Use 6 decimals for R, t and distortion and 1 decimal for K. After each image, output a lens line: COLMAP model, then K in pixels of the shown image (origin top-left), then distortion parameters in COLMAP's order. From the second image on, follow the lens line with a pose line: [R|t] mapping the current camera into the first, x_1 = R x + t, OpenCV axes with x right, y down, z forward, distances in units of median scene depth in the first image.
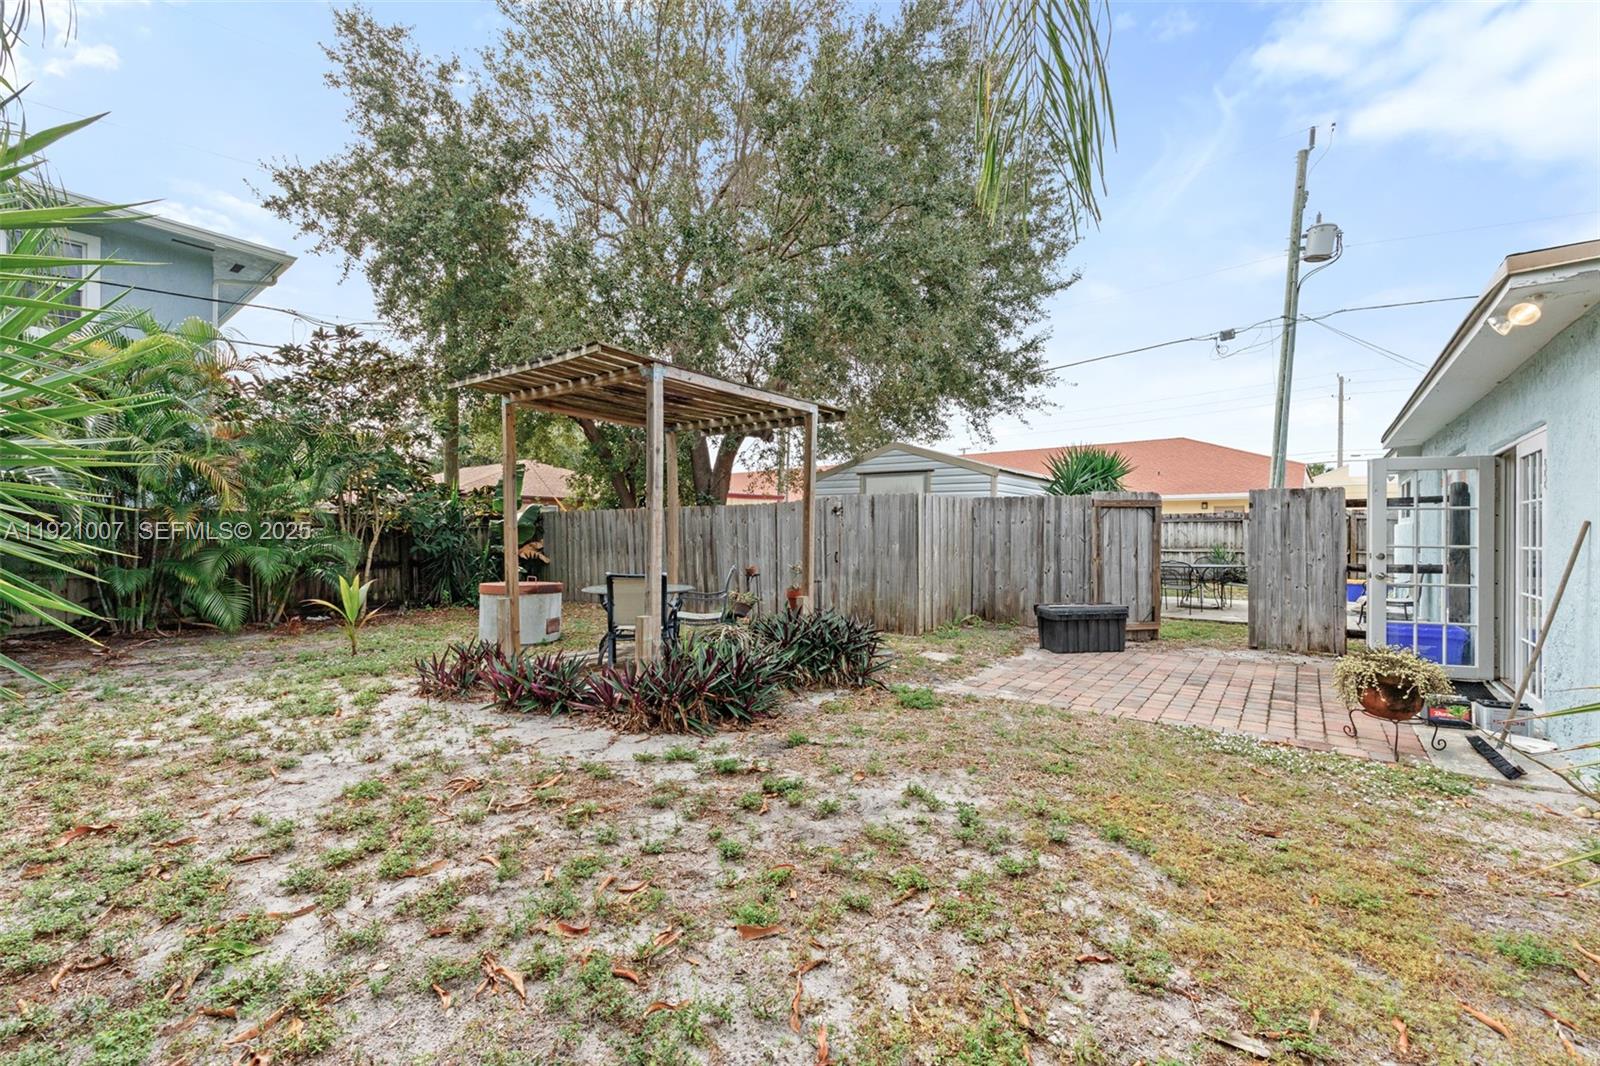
lens RADIAL K [[655.6, 0, 798.6], [0, 655.6, 536.2], [0, 0, 1]] dist [0.001029, 0.000291]
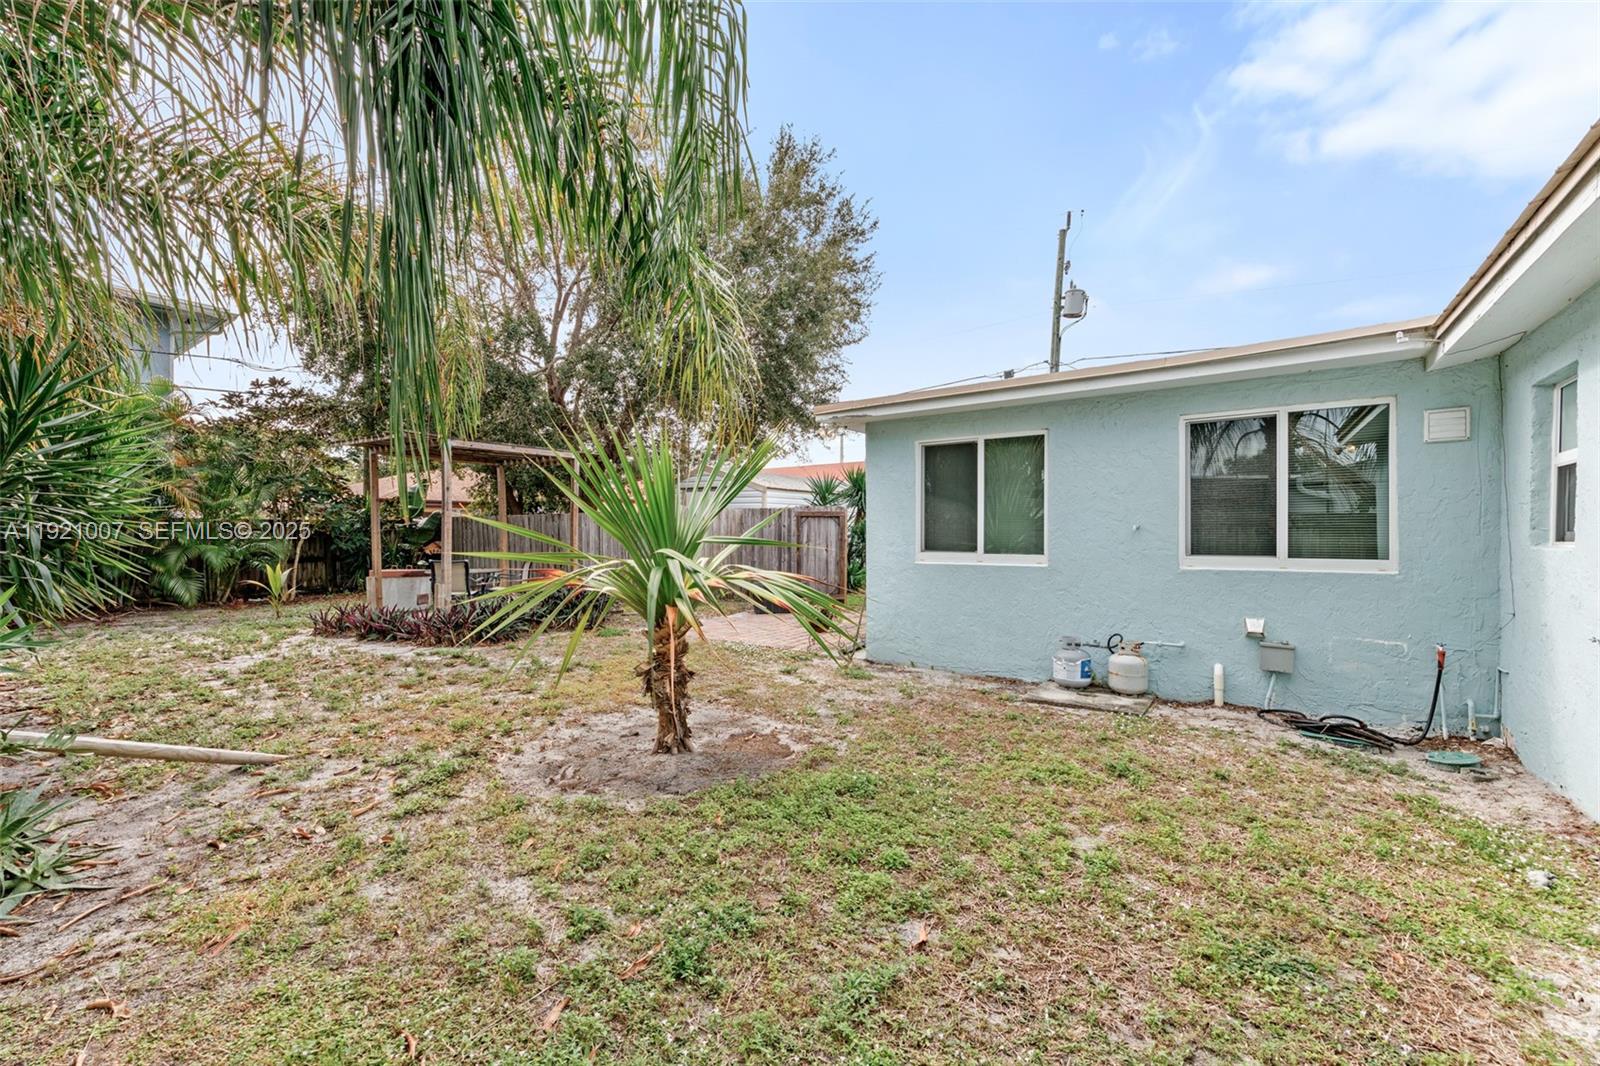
lens RADIAL K [[655.6, 0, 798.6], [0, 655.6, 536.2], [0, 0, 1]] dist [0.001029, 0.000291]
pose [[0.999010, -0.003211, 0.044380, 0.307179], [0.003000, 0.999984, 0.004822, -0.005340], [-0.044394, -0.004684, 0.999003, -0.377116]]
